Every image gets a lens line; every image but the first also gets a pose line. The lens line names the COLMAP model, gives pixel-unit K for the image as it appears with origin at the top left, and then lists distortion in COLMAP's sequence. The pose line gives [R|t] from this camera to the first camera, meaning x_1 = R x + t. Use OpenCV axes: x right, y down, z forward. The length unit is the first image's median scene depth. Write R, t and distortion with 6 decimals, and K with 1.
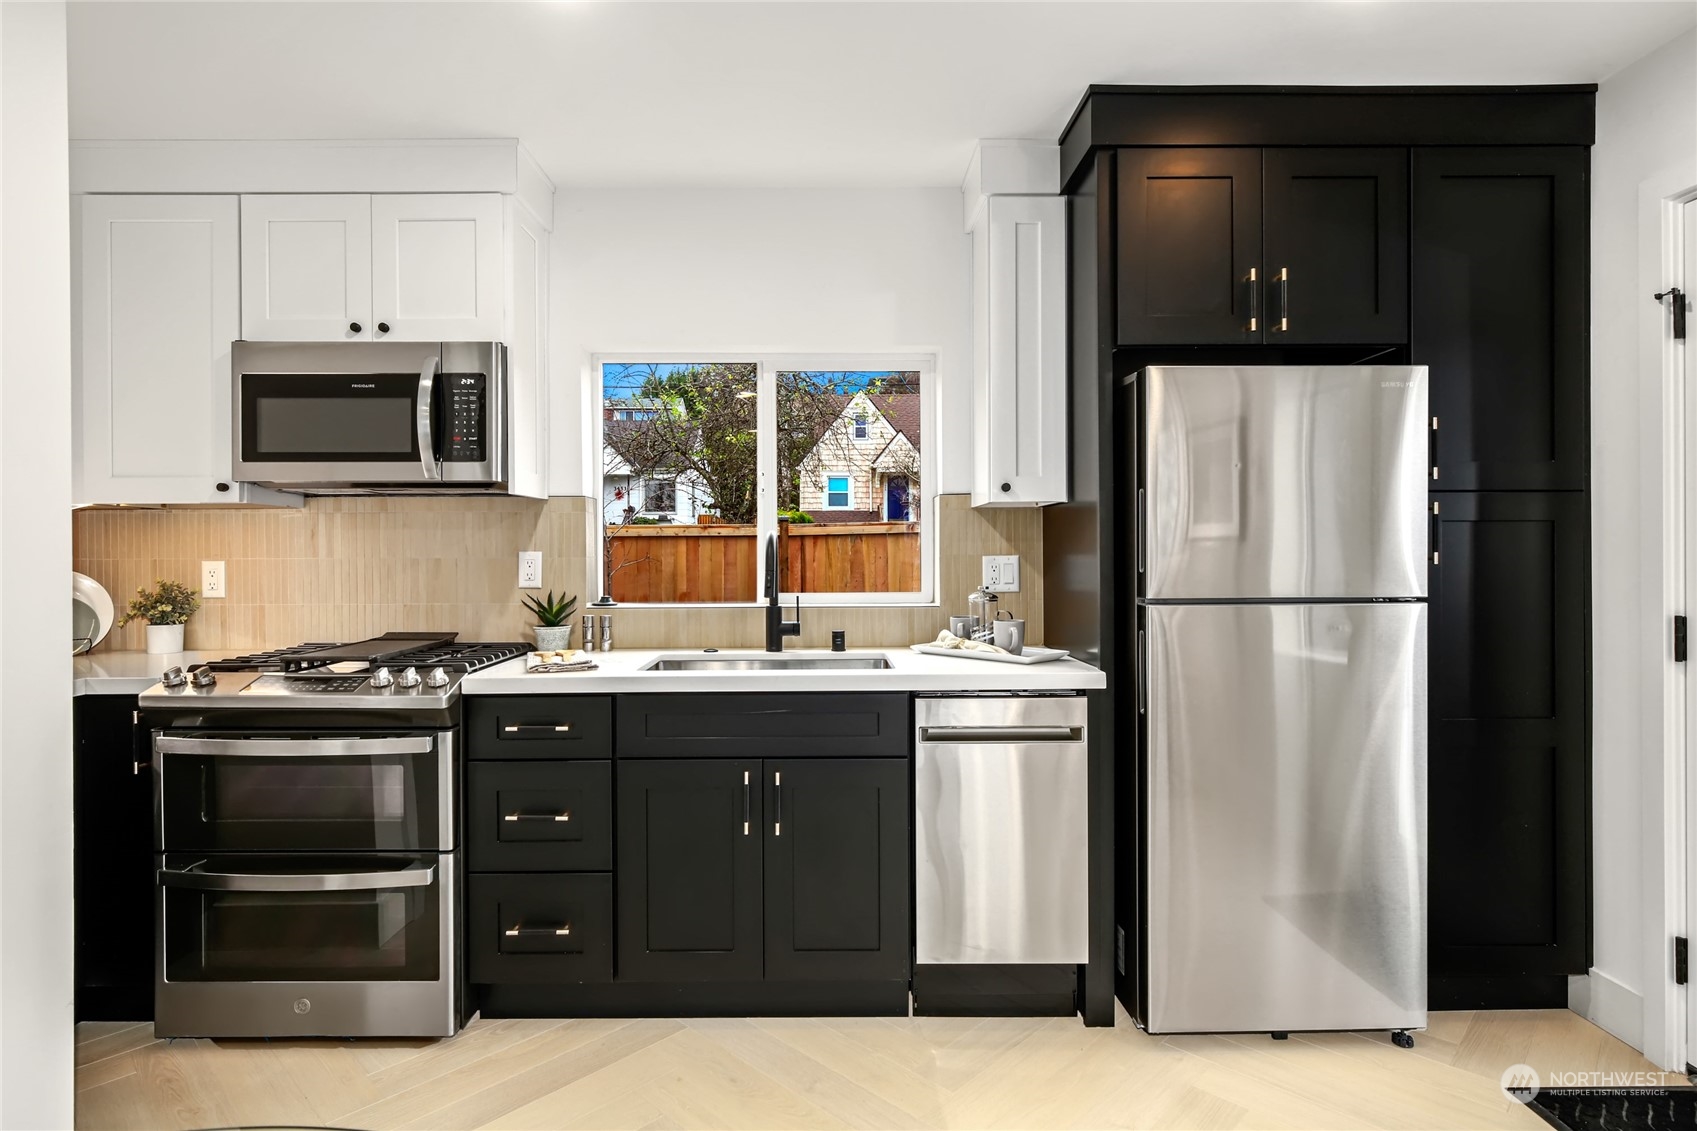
lens RADIAL K [[874.8, 0, 821.5], [0, 874.8, 559.0], [0, 0, 1]] dist [0.002885, 0.000294]
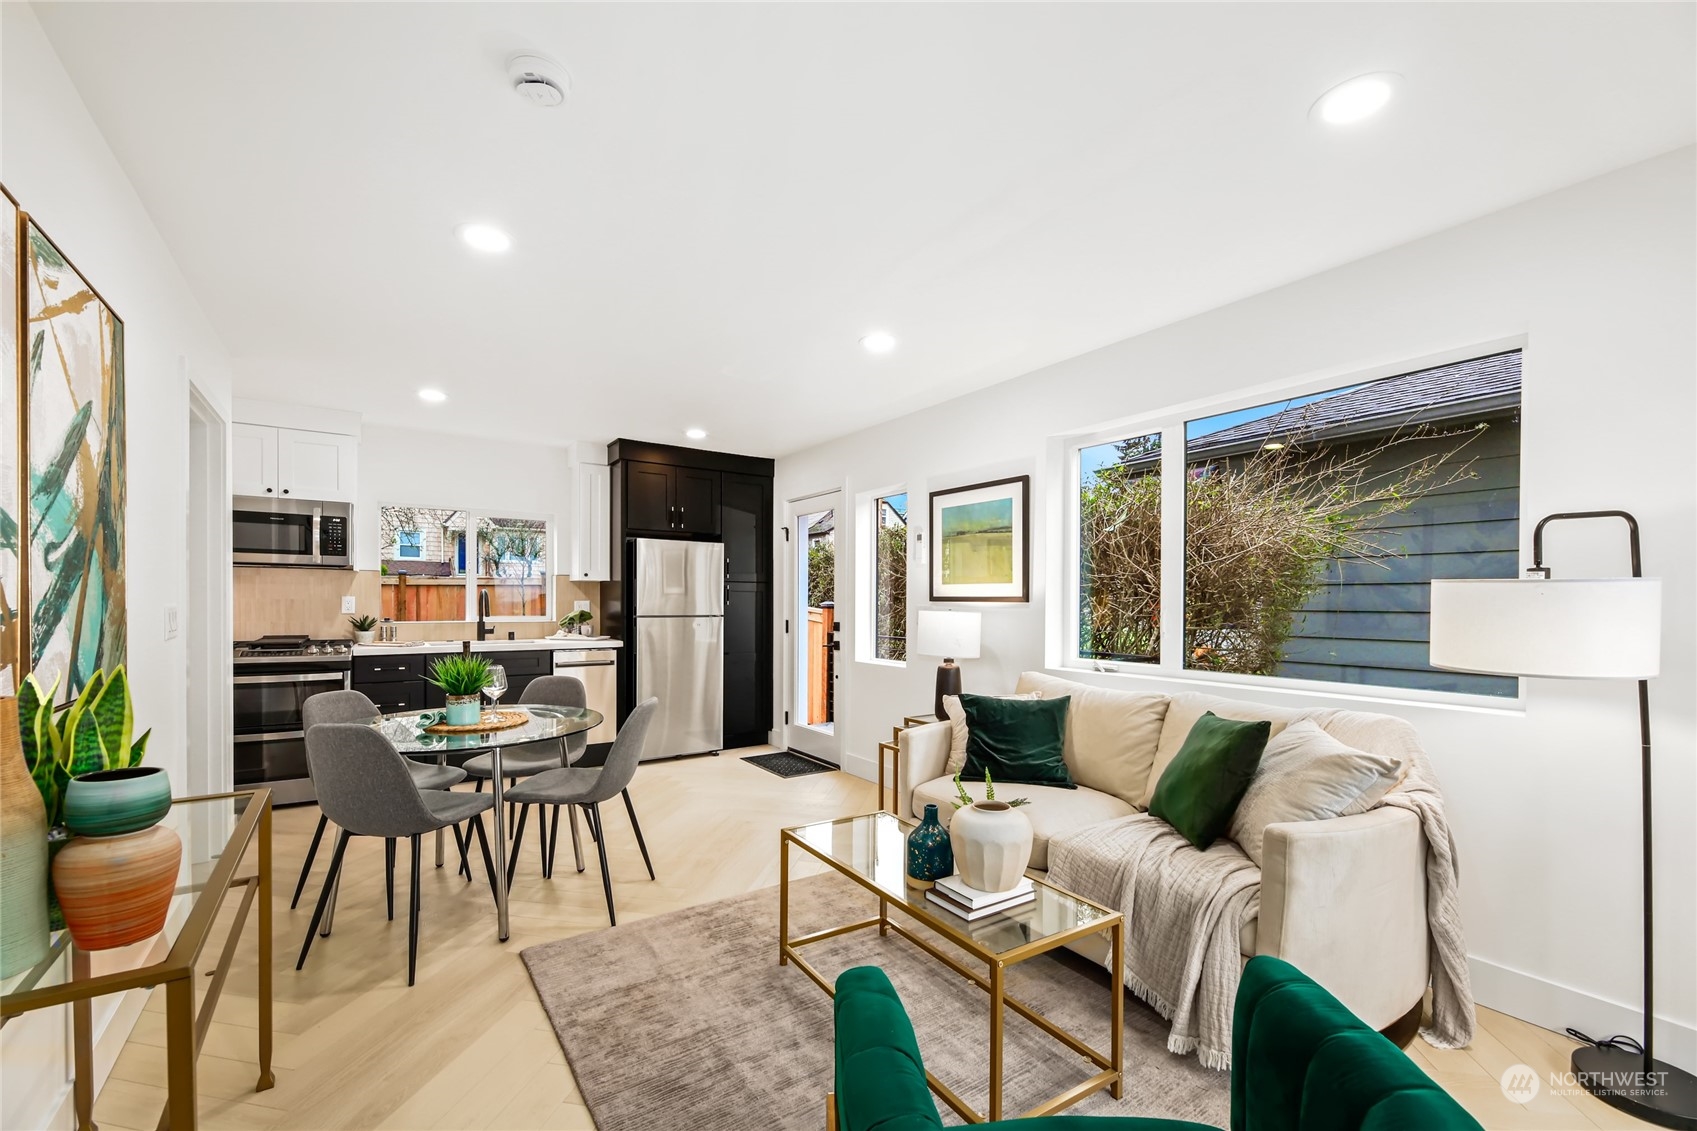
lens RADIAL K [[700.5, 0, 849.4], [0, 700.5, 608.3], [0, 0, 1]] dist [0.000458, 0.000039]
pose [[0.823864, 0.004548, 0.566769, -0.335942], [-0.007575, 0.999967, 0.002988, 0.006755], [-0.566737, -0.006756, 0.823871, -1.205029]]
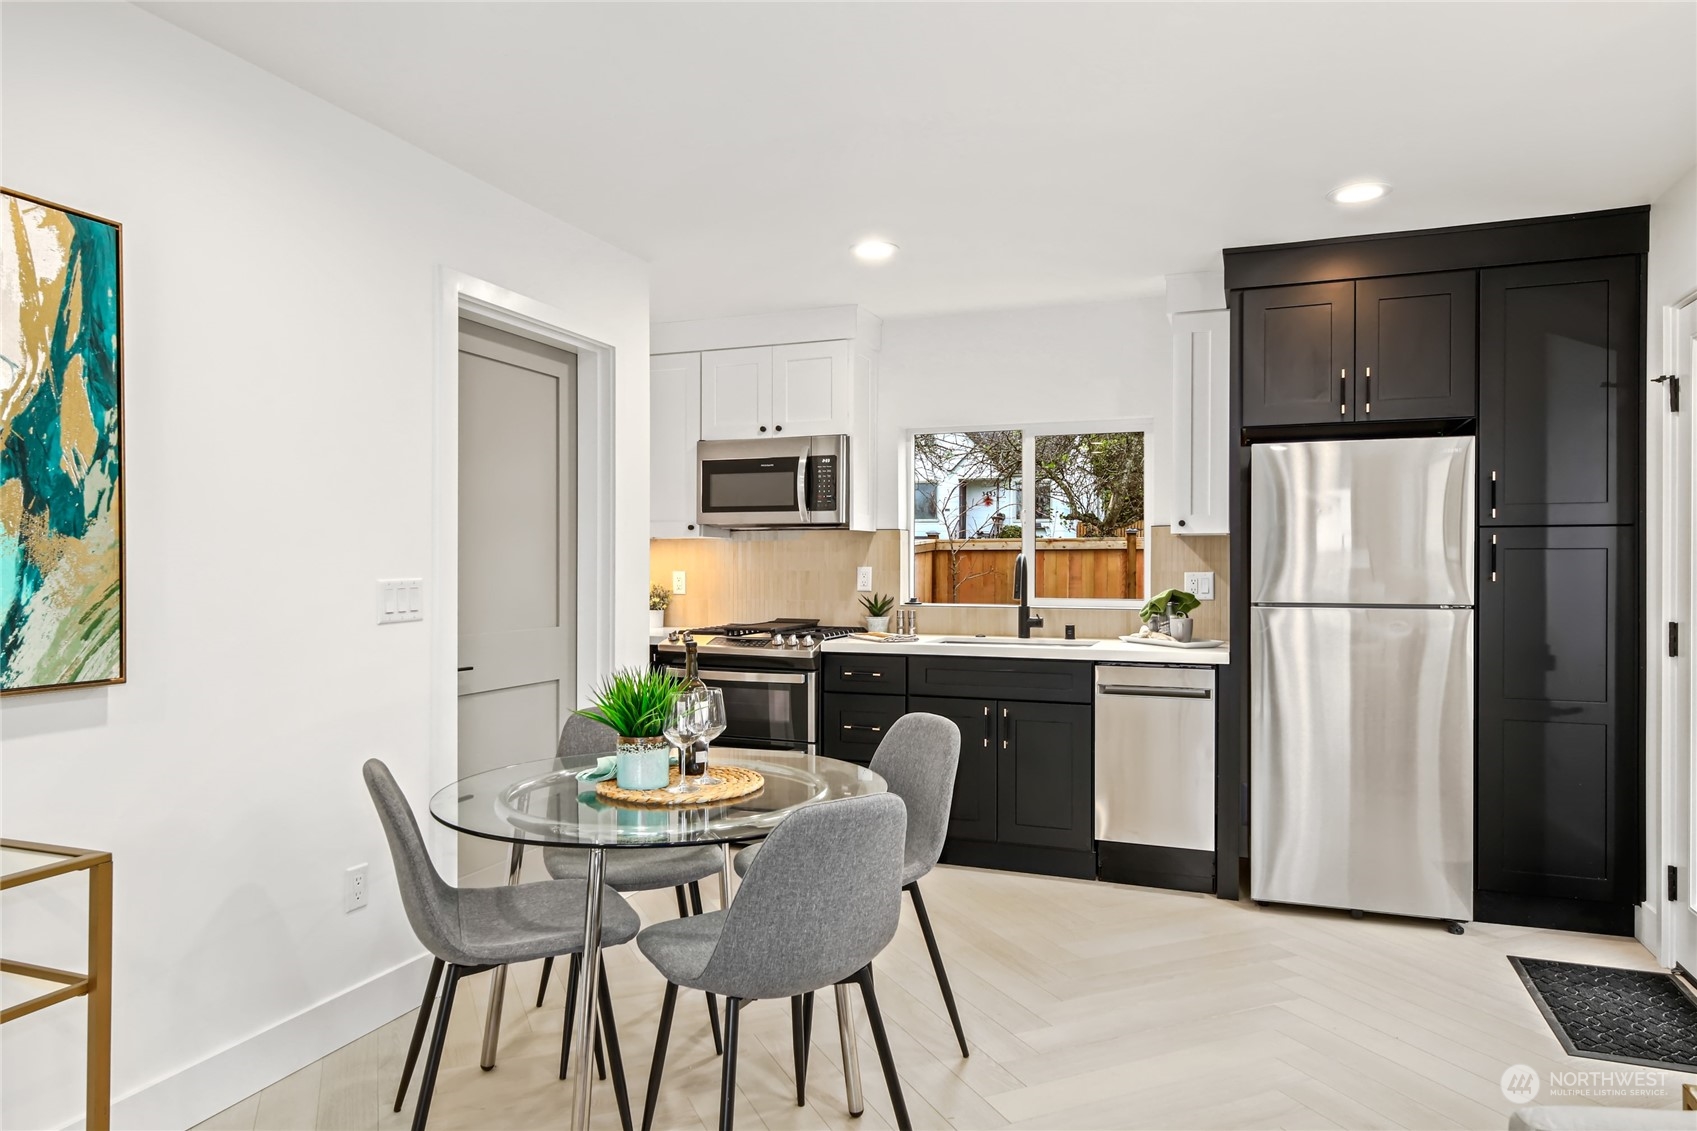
lens RADIAL K [[1043.8, 0, 848.5], [0, 1043.8, 565.5], [0, 0, 1]] dist [-0.000090, -0.000477]
pose [[0.932324, 0.006113, -0.361574, 0.322974], [-0.008338, 0.999955, -0.004593, -0.002292], [0.361529, 0.007297, 0.932332, -0.758290]]
